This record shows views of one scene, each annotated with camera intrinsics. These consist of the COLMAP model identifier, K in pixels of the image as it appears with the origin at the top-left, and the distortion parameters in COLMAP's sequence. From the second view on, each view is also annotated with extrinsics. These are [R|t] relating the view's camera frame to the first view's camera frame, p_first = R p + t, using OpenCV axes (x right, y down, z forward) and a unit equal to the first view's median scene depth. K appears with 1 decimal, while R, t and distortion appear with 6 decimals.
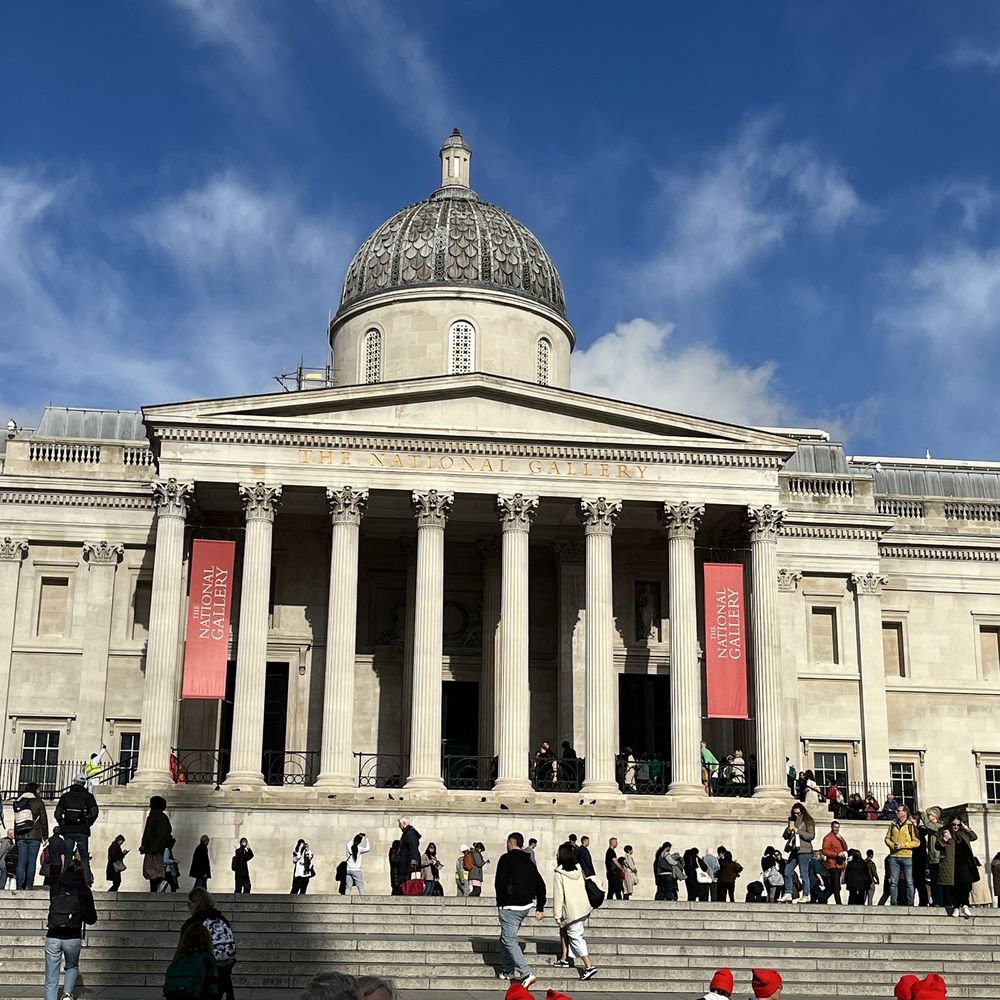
lens RADIAL K [[1668.5, 0, 500.0], [0, 1668.5, 500.0], [0, 0, 1]] dist [0.324731, -1.859050]
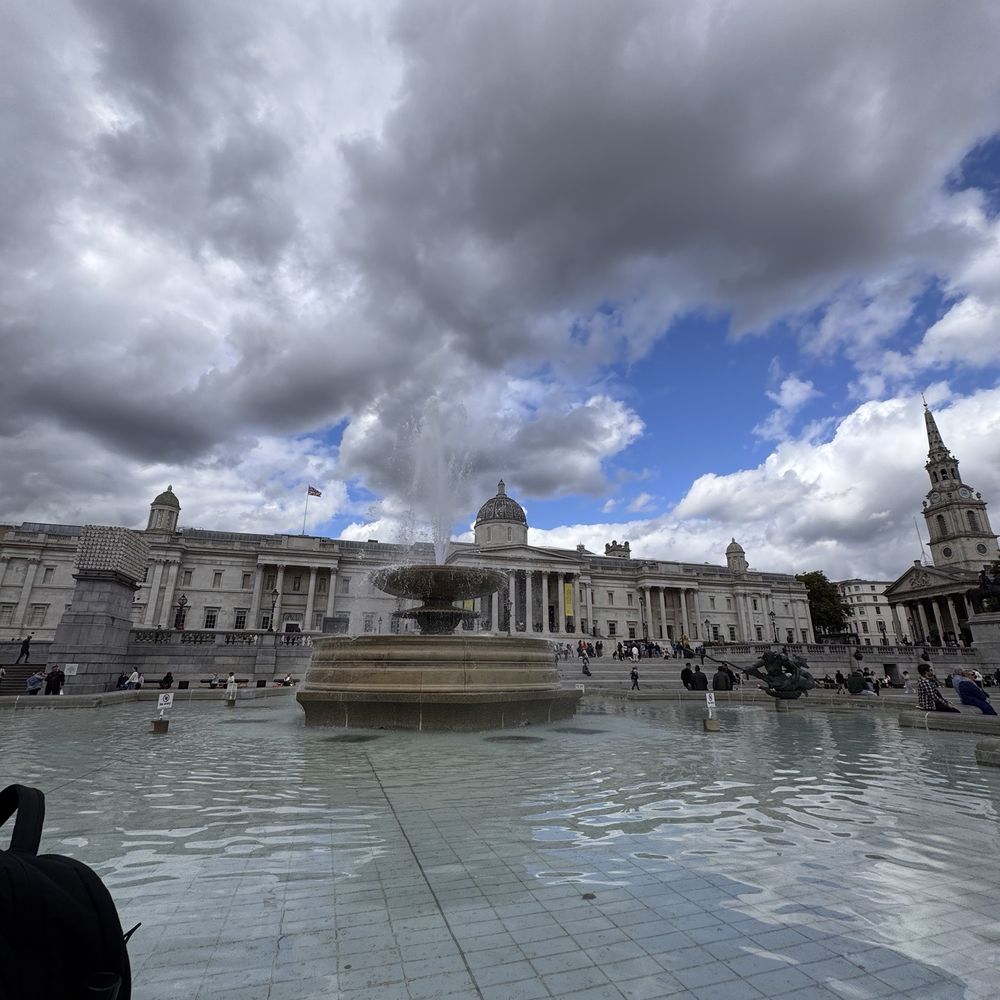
lens RADIAL K [[529.3, 0, 500.0], [0, 529.3, 500.0], [0, 0, 1]] dist [0.000521, -0.000908]
pose [[0.981797, 0.049145, 0.183466, -0.328486], [-0.043250, 0.998415, -0.036000, -0.132421], [-0.184944, 0.027410, 0.982367, -0.446514]]
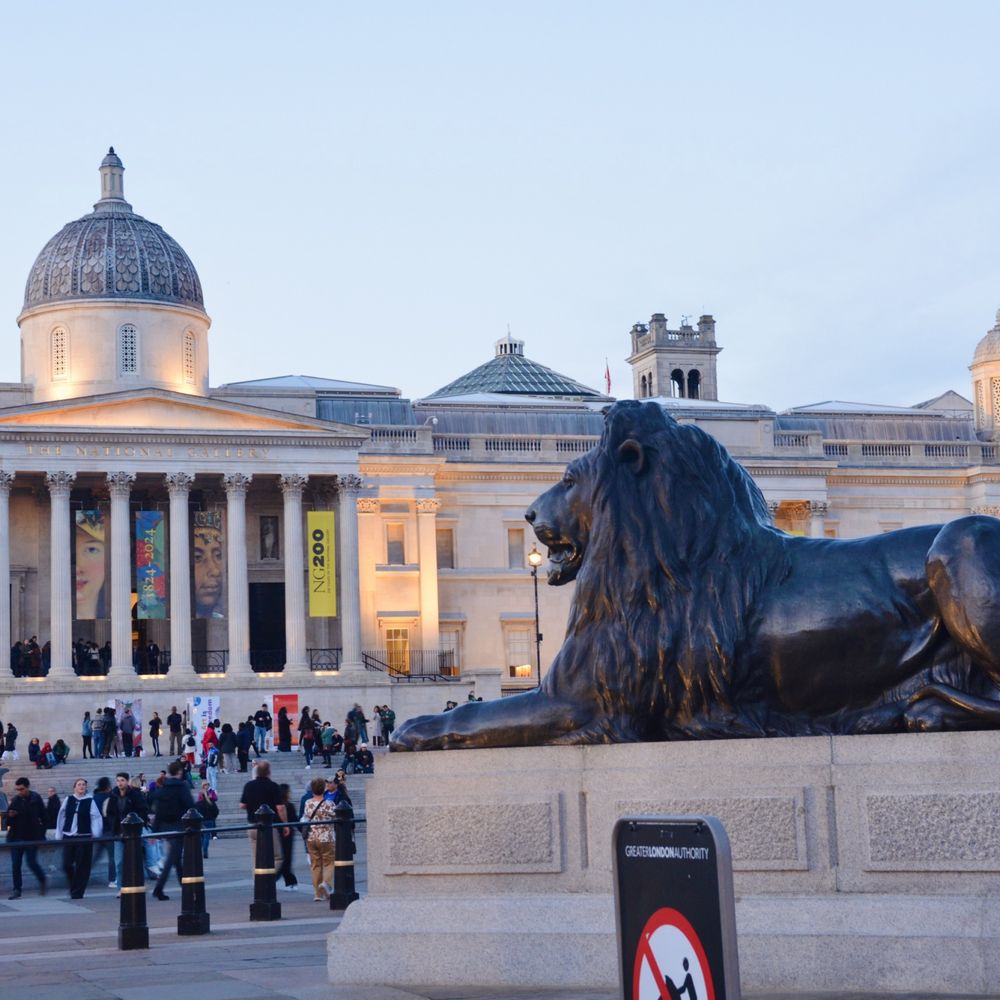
lens RADIAL K [[2279.9, 0, 500.0], [0, 2279.9, 500.0], [0, 0, 1]] dist [0.126707, 0.352341]
pose [[0.980375, -0.021378, 0.195979, -0.096164], [-0.007882, 0.989057, 0.147320, -0.247183], [-0.196984, -0.145973, 0.969479, -0.884756]]
